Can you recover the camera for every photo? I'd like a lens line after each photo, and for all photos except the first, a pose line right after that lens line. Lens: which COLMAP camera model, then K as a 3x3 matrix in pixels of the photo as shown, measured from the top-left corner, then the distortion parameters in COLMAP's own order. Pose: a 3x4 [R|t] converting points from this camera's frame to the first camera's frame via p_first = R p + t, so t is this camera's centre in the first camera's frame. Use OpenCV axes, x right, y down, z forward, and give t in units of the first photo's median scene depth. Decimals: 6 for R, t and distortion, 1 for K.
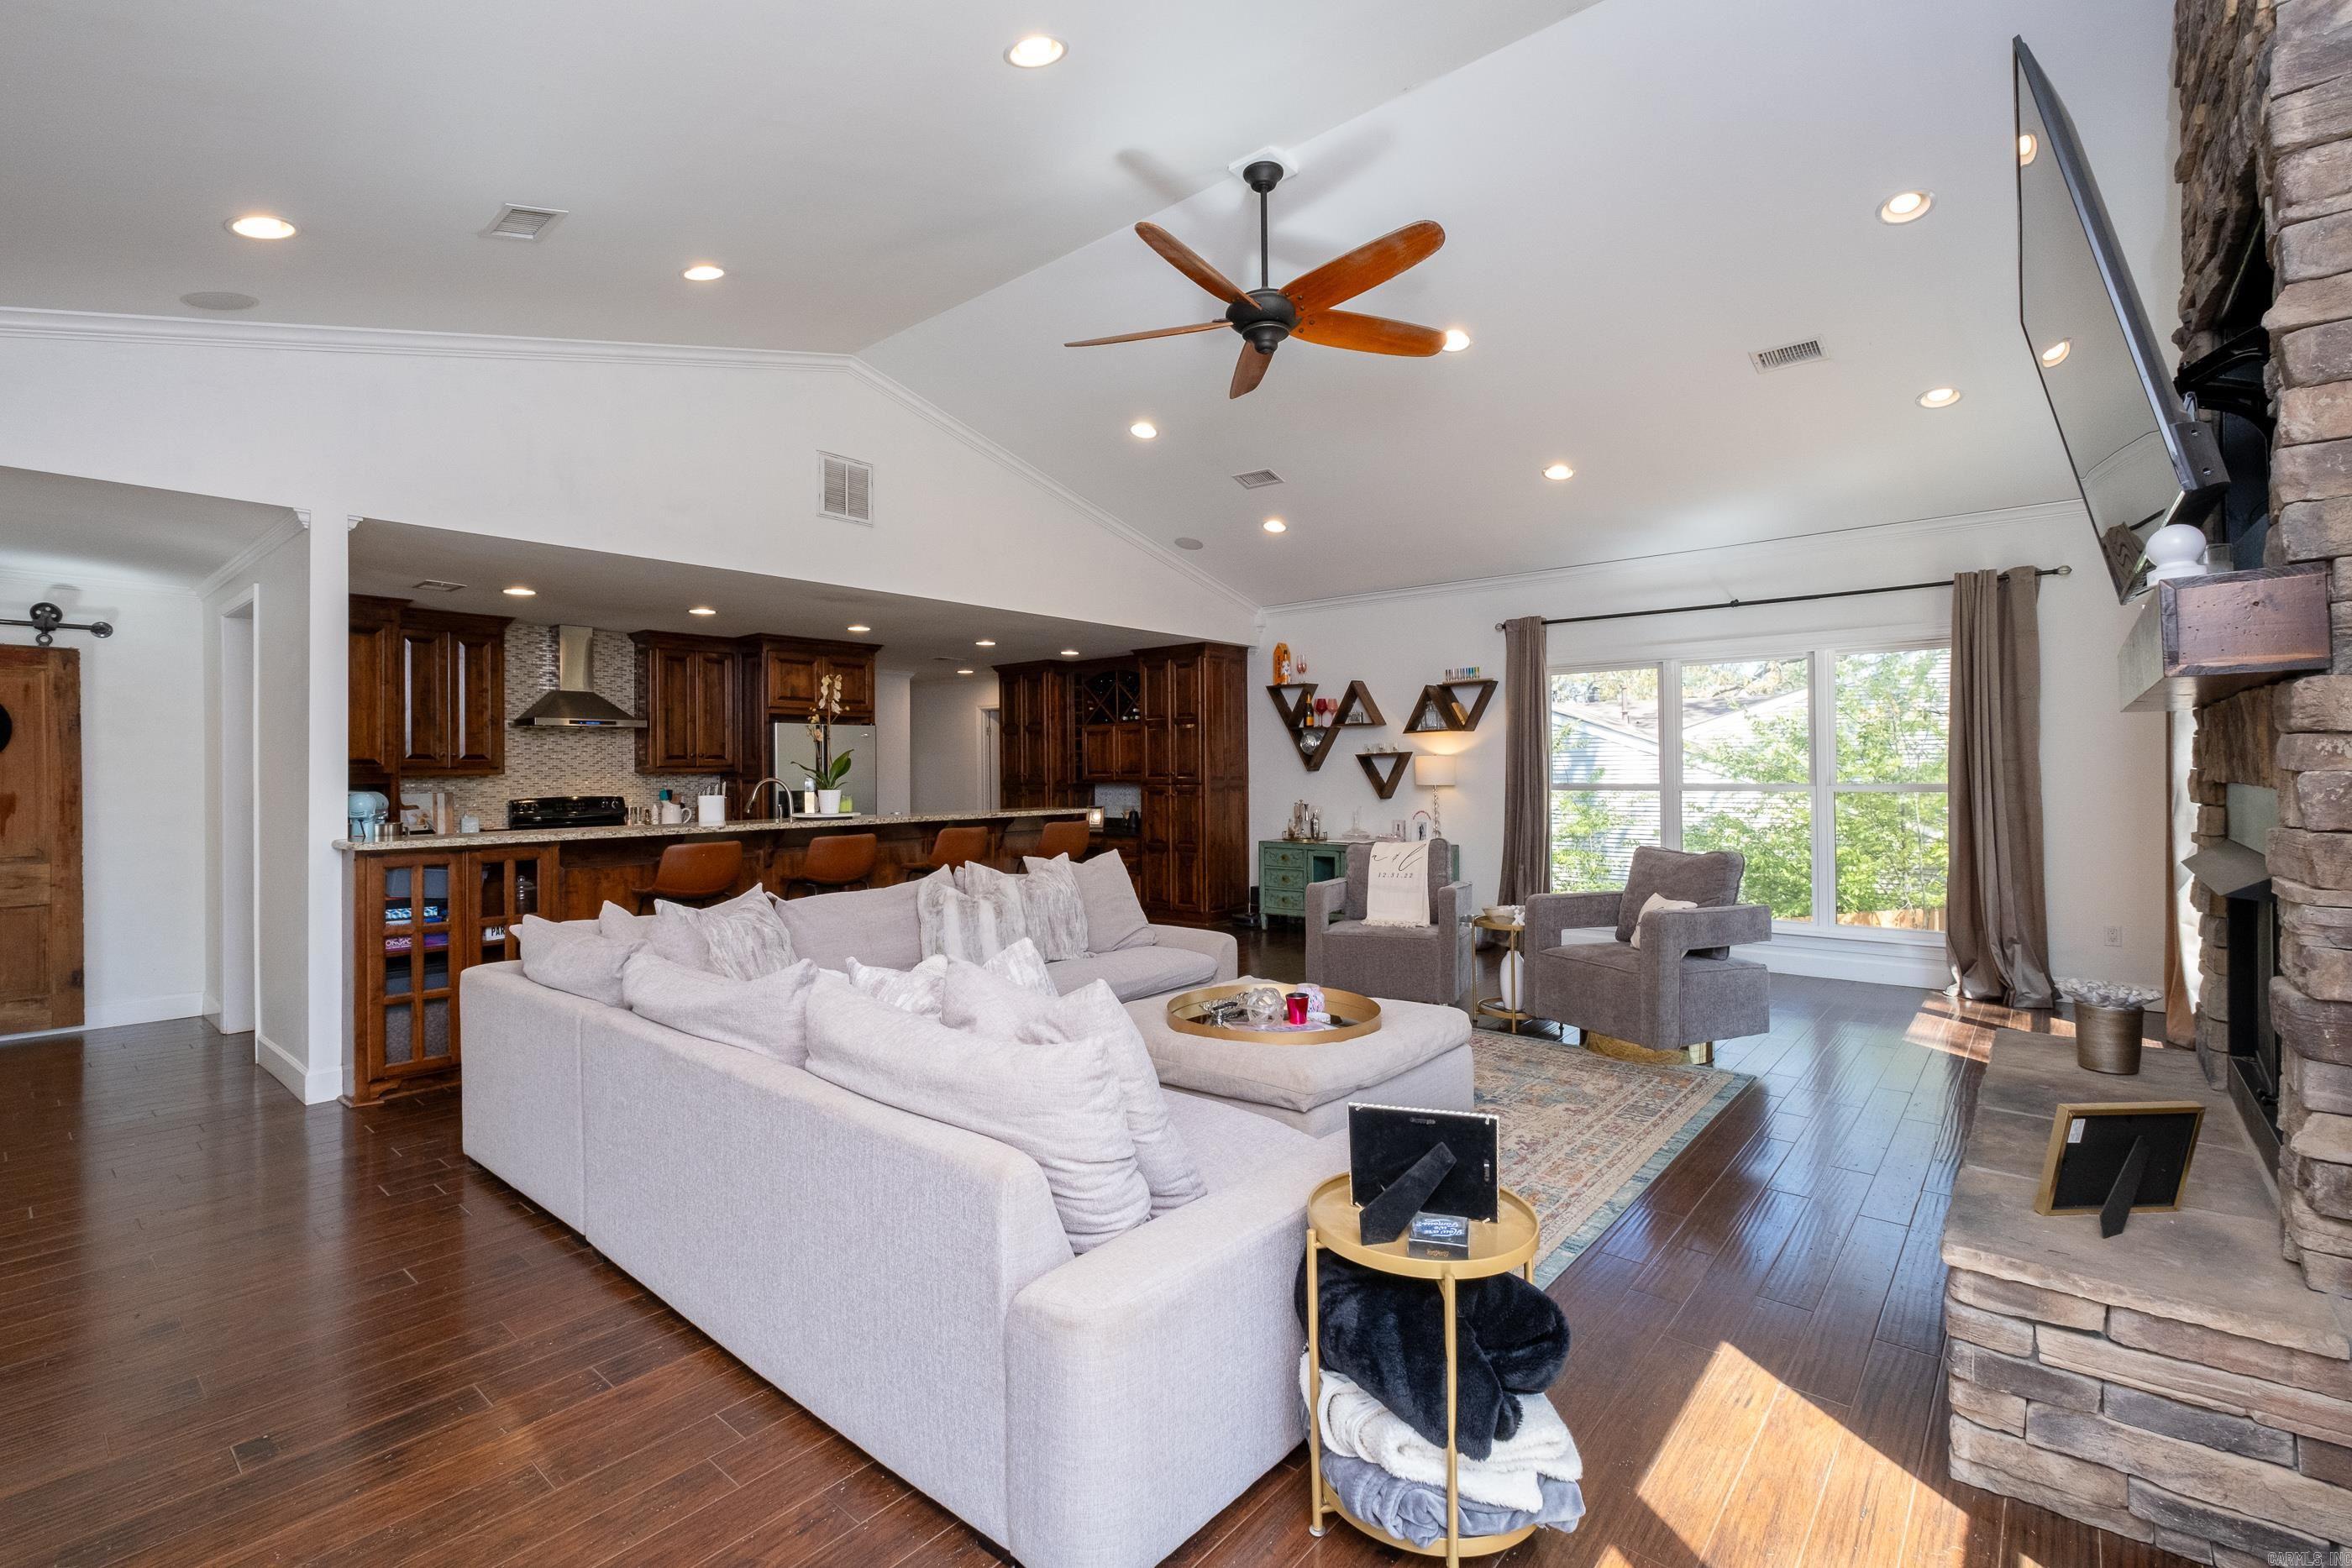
lens RADIAL K [[1055.2, 0, 1186.3], [0, 1055.2, 758.5], [0, 0, 1]] dist [-0.001981, 0.000258]
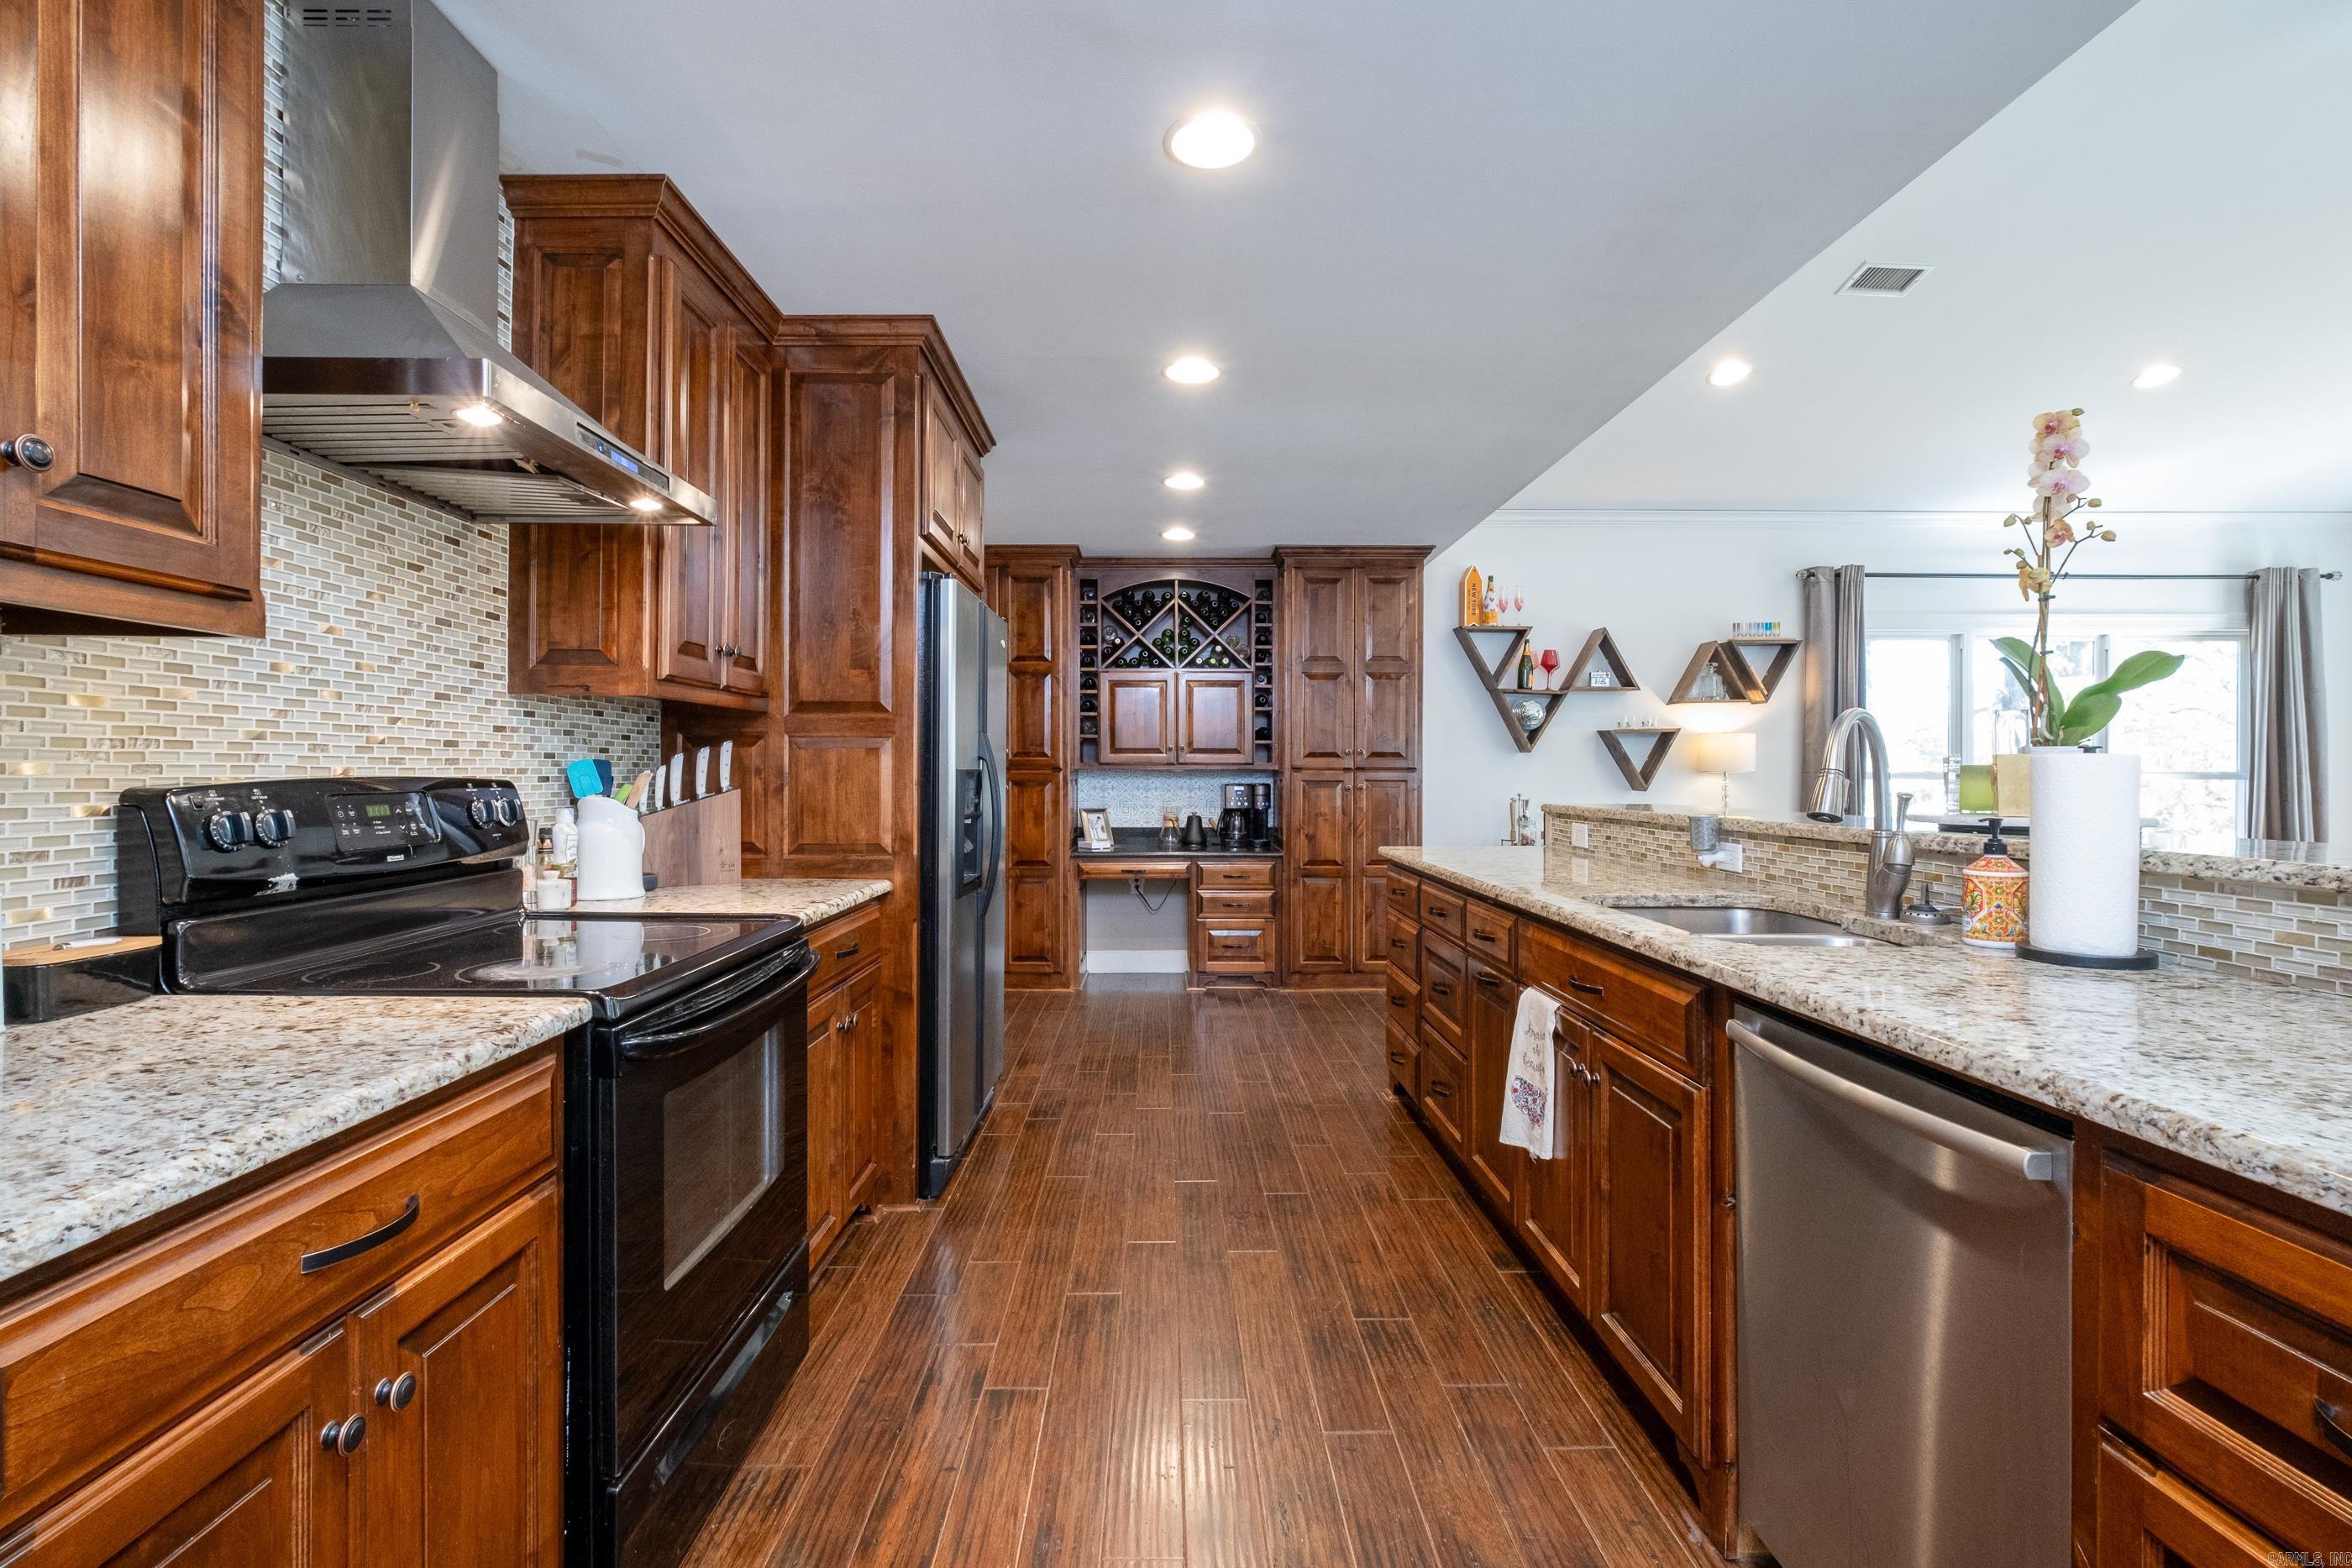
lens RADIAL K [[1055.2, 0, 1163.9], [0, 1055.2, 777.4], [0, 0, 1]] dist [-0.001981, 0.000258]
pose [[0.751950, 0.008955, 0.659160, -0.646983], [-0.017819, 0.999818, 0.006745, 0.034923], [-0.658980, -0.016818, 0.751973, 0.794756]]
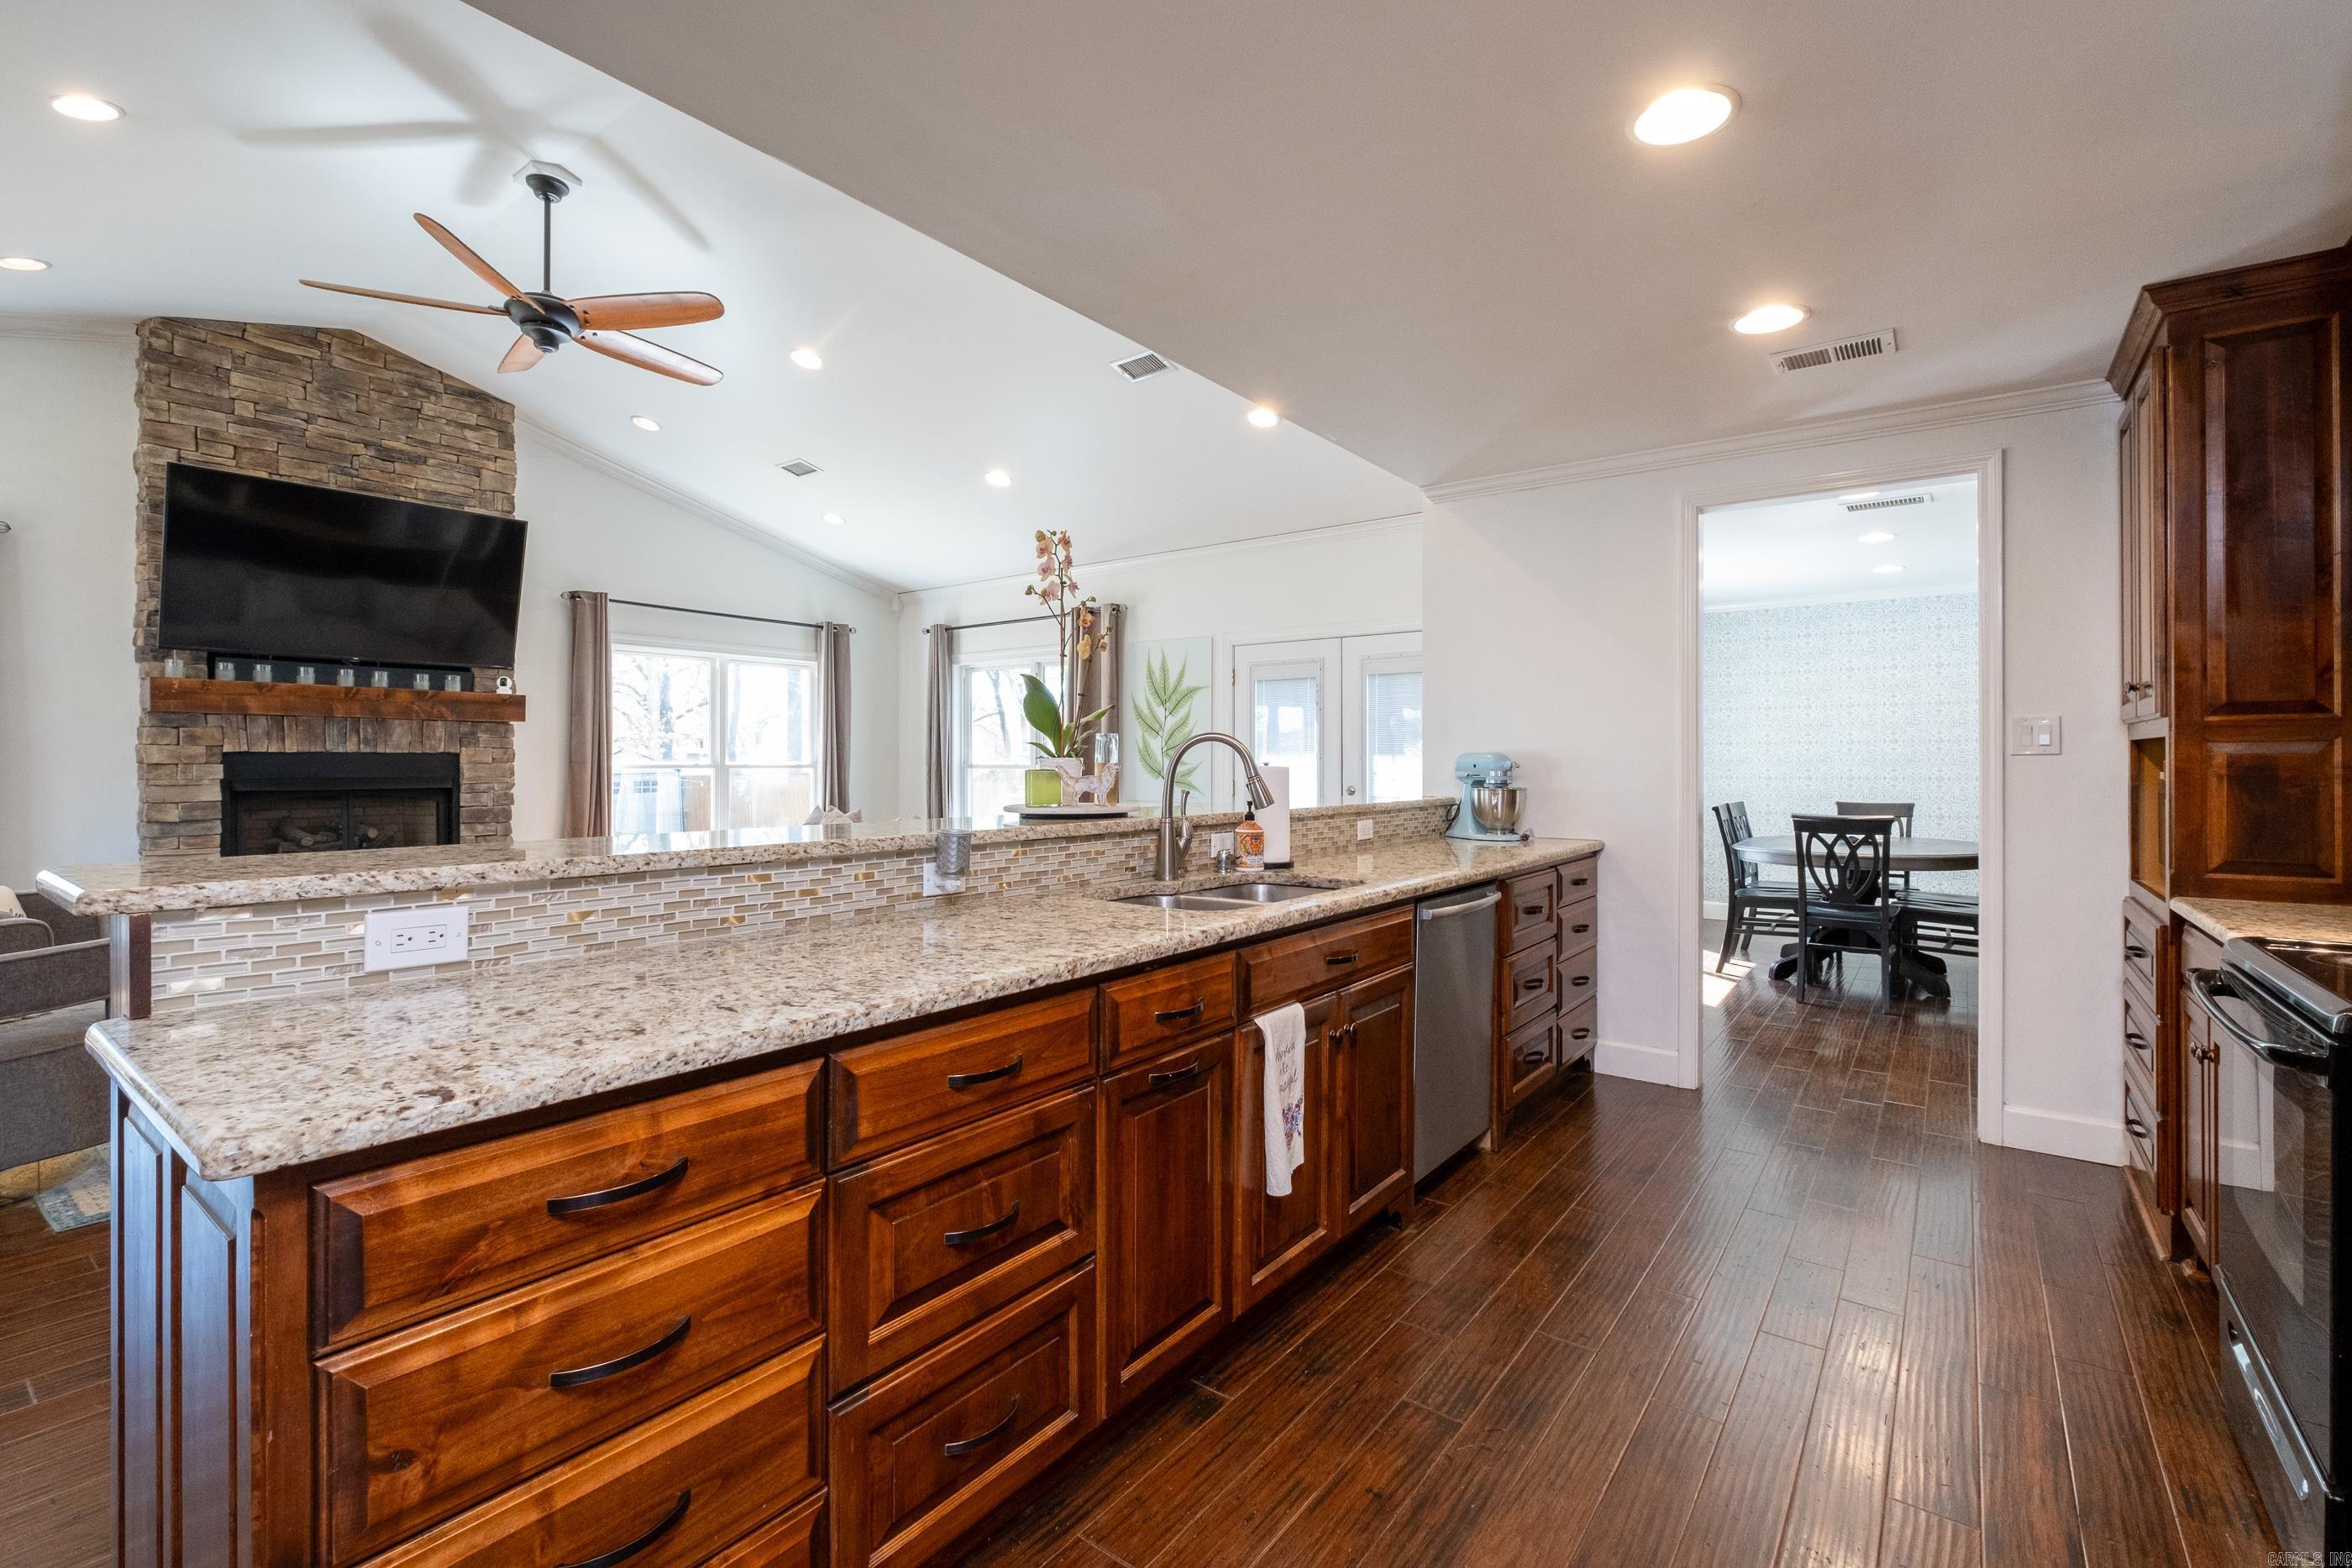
lens RADIAL K [[1055.2, 0, 1177.9], [0, 1055.2, 761.2], [0, 0, 1]] dist [-0.001981, 0.000258]
pose [[-0.999233, 0.007803, -0.038373, -0.313029], [0.008226, 0.999907, -0.010880, 0.031314], [0.038284, -0.011187, -0.999204, 1.257240]]
